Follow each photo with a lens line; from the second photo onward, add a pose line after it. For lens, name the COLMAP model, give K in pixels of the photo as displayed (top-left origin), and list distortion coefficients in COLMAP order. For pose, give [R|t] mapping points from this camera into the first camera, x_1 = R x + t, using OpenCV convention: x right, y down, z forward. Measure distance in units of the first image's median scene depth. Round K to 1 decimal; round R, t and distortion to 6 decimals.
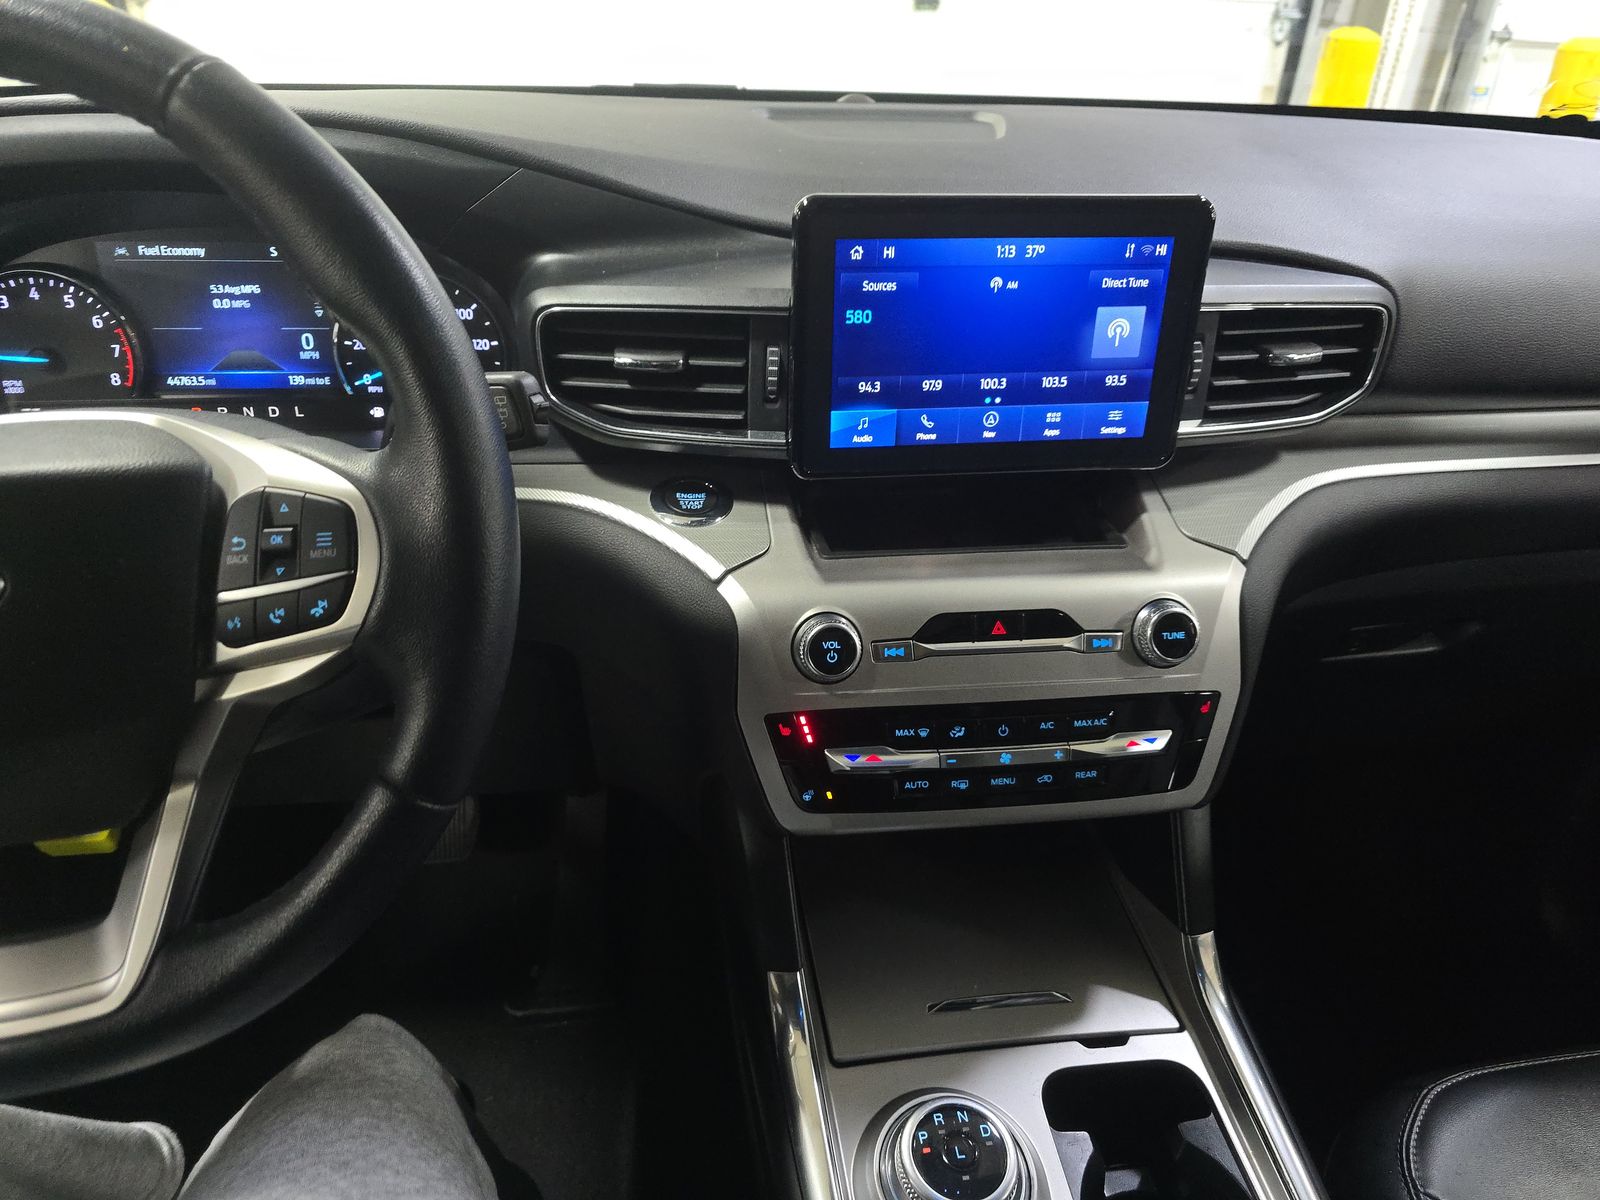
lens RADIAL K [[1066.3, 0, 786.9], [0, 1066.3, 625.0], [0, 0, 1]] dist [0.029298, -0.046616]
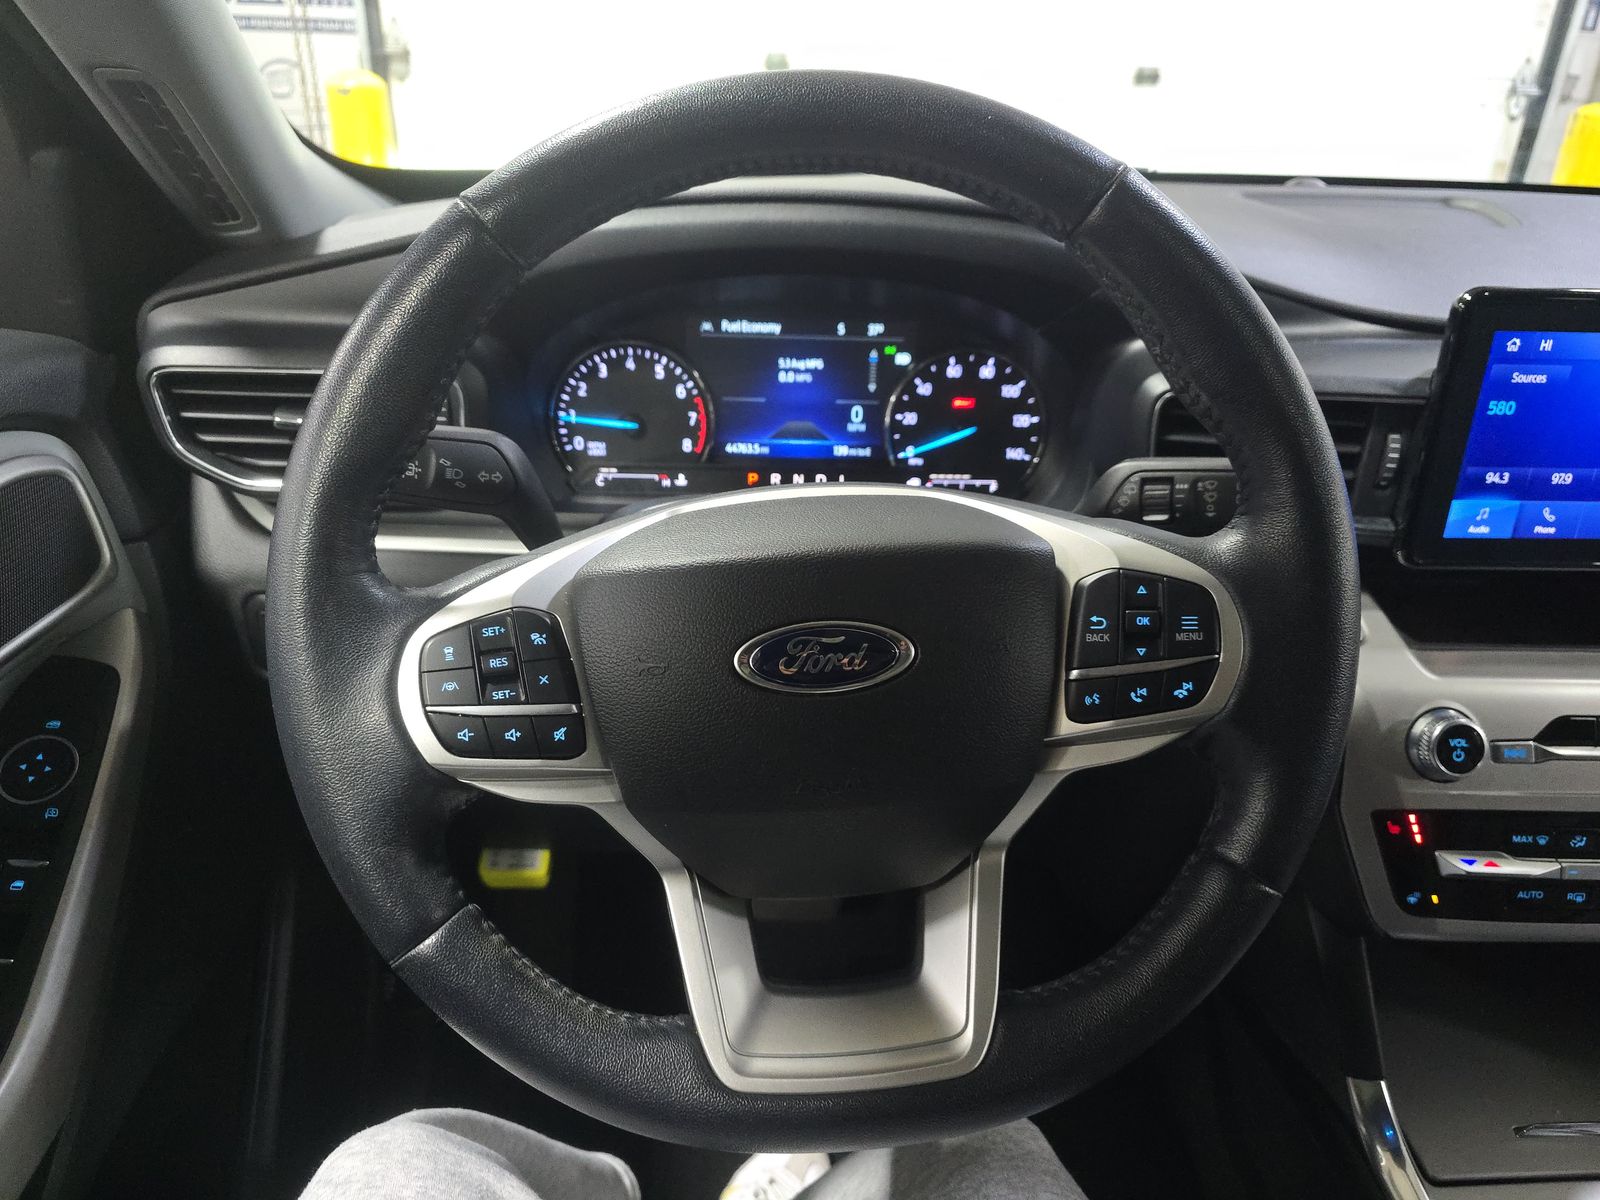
lens RADIAL K [[1066.3, 0, 794.9], [0, 1066.3, 627.6], [0, 0, 1]] dist [0.029298, -0.046616]
pose [[0.991501, 0.051164, -0.119613, -0.422985], [-0.057545, 0.997064, -0.050516, -0.001446], [0.116677, 0.056969, 0.991535, -0.031051]]
